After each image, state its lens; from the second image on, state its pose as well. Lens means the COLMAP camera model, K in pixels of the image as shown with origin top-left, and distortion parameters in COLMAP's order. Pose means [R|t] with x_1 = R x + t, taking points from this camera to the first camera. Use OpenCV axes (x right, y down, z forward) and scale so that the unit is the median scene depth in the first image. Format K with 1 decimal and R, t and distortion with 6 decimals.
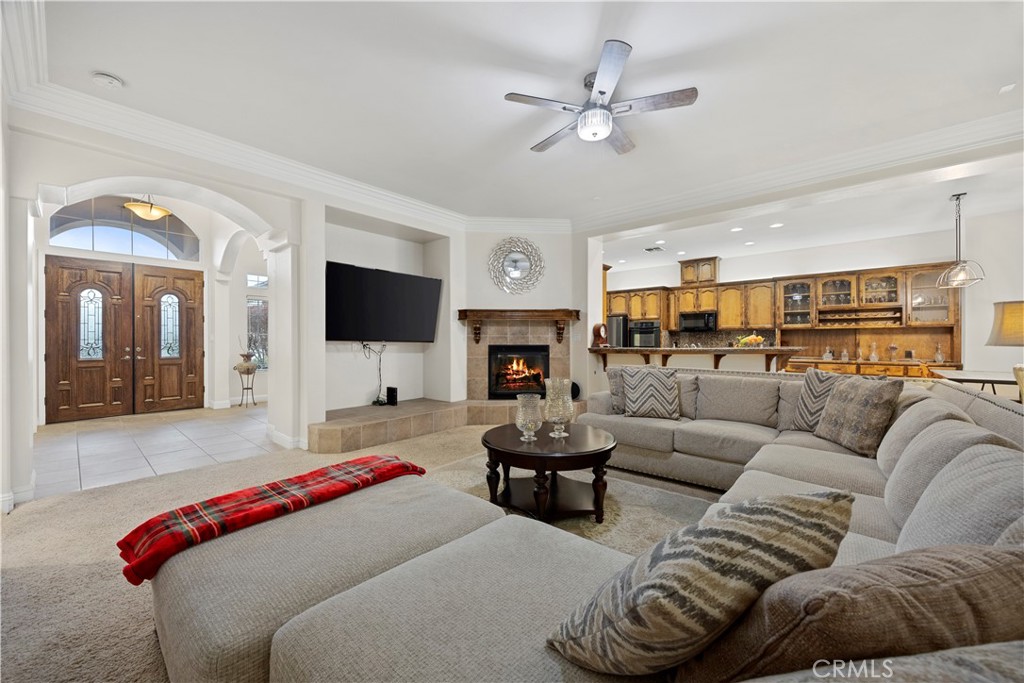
lens RADIAL K [[389.1, 0, 509.4], [0, 389.1, 343.4], [0, 0, 1]] dist [-0.001893, -0.000188]
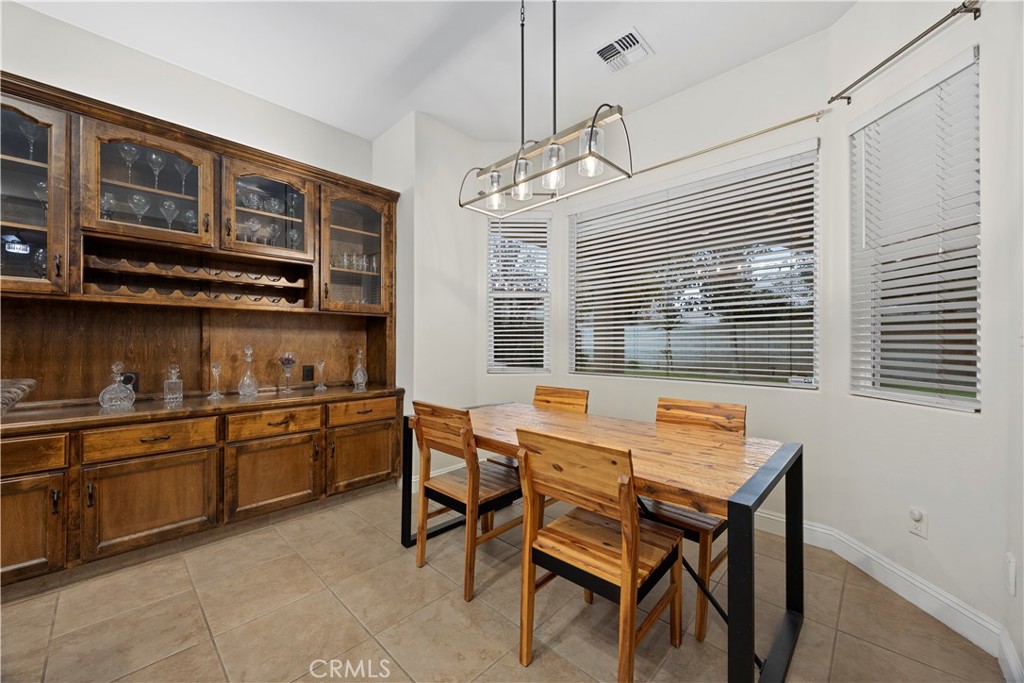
lens RADIAL K [[389.1, 0, 510.7], [0, 389.1, 340.2], [0, 0, 1]] dist [-0.001893, -0.000188]
pose [[0.046151, 0.007859, 0.998904, 0.587667], [0.001696, 0.999967, -0.007945, -0.007397], [-0.998933, 0.002061, 0.046136, 0.753537]]
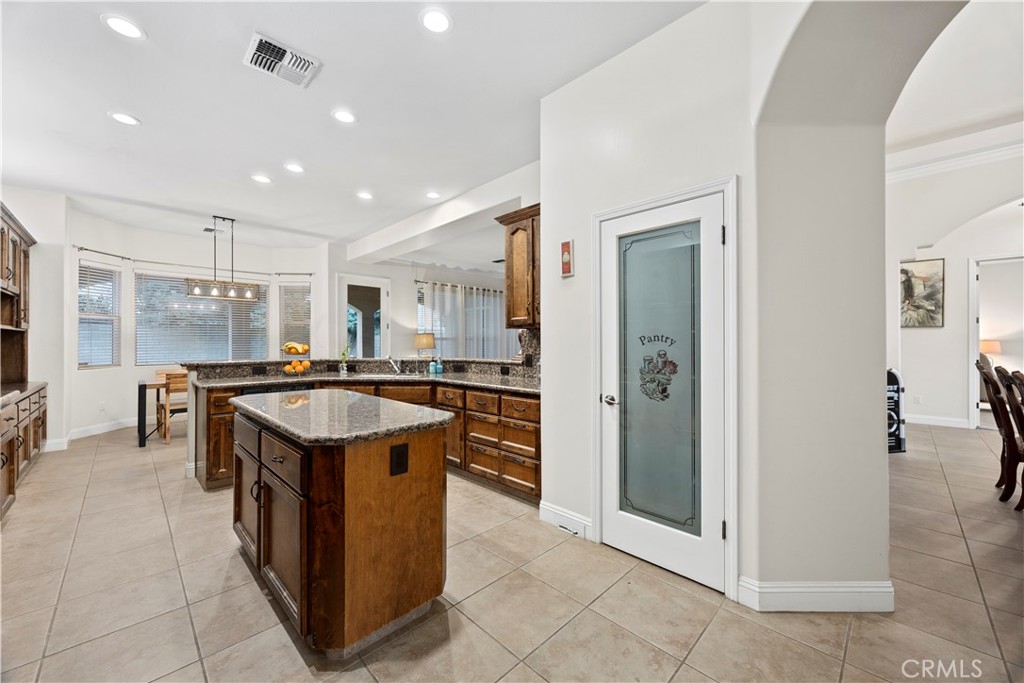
lens RADIAL K [[389.1, 0, 509.8], [0, 389.1, 341.0], [0, 0, 1]] dist [-0.001893, -0.000188]
pose [[-0.997518, 0.003487, 0.070331, 0.200165], [0.003651, 0.999991, 0.002192, -0.022353], [-0.070323, 0.002443, -0.997521, 1.527660]]
